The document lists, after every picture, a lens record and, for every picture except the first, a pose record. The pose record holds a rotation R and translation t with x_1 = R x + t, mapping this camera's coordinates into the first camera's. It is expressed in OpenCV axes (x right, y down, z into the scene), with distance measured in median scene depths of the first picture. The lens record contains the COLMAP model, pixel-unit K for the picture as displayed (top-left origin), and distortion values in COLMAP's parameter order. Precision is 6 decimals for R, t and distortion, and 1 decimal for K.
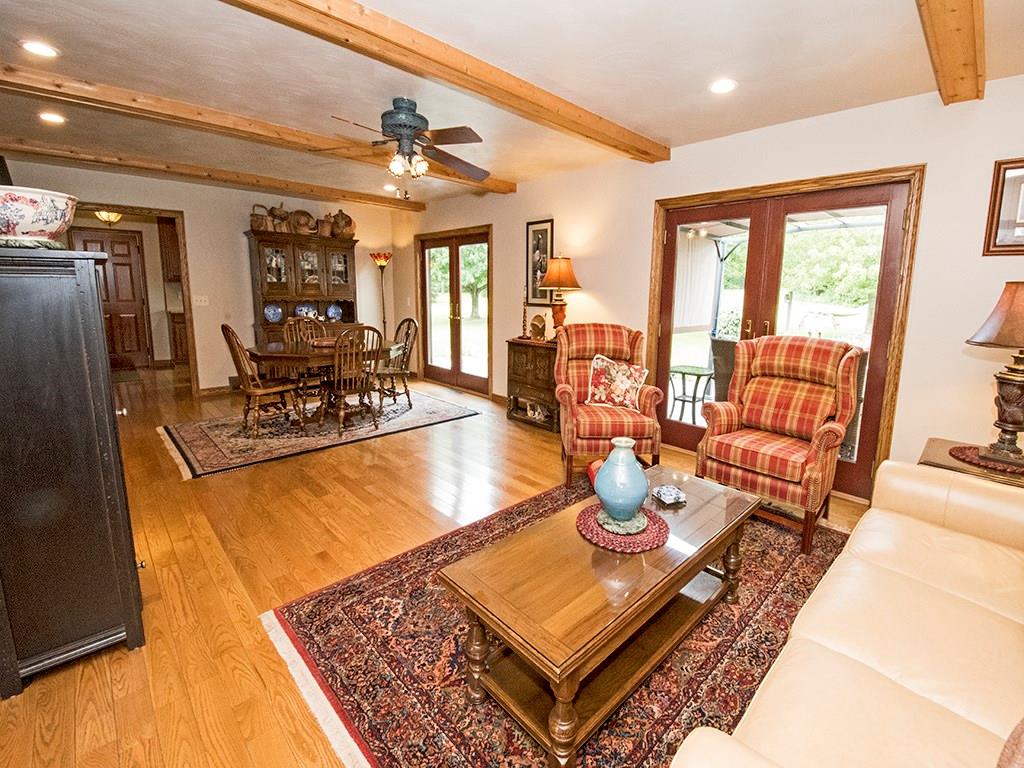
lens RADIAL K [[450.8, 0, 529.1], [0, 450.8, 367.0], [0, 0, 1]] dist [-0.000236, -0.004564]
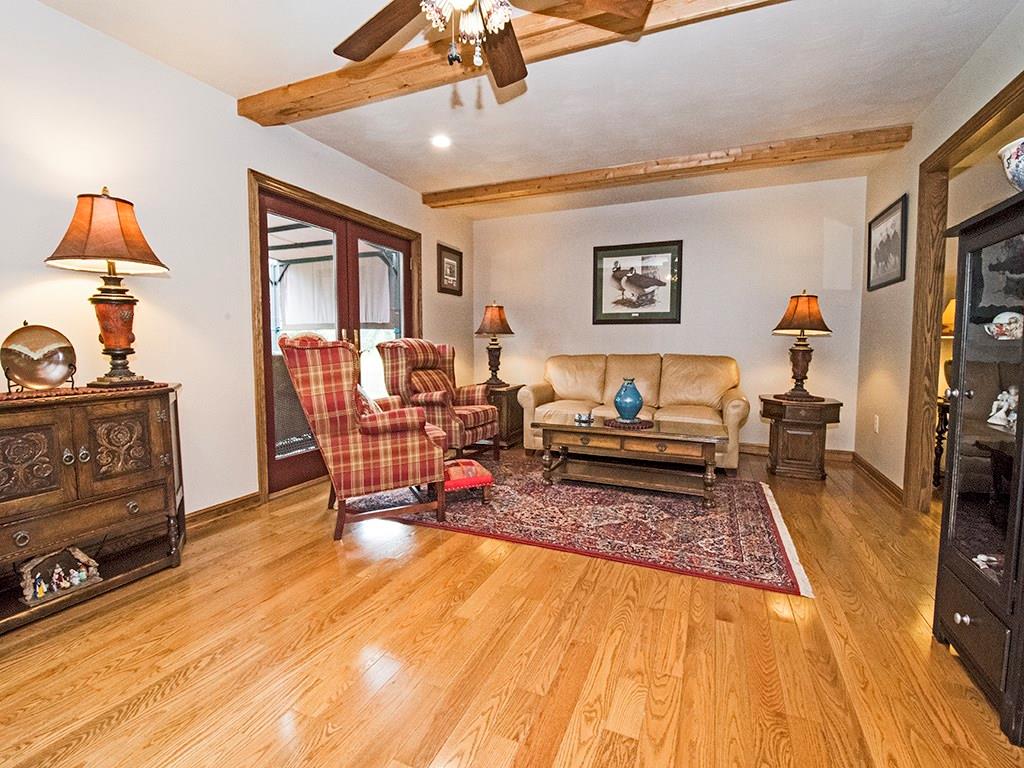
lens RADIAL K [[450.8, 0, 521.1], [0, 450.8, 383.4], [0, 0, 1]] dist [-0.000236, -0.004564]
pose [[-0.389552, -0.098693, 0.915701, -0.414181], [0.131899, 0.978015, 0.161521, -0.058411], [-0.911511, 0.183701, -0.367971, 0.638518]]
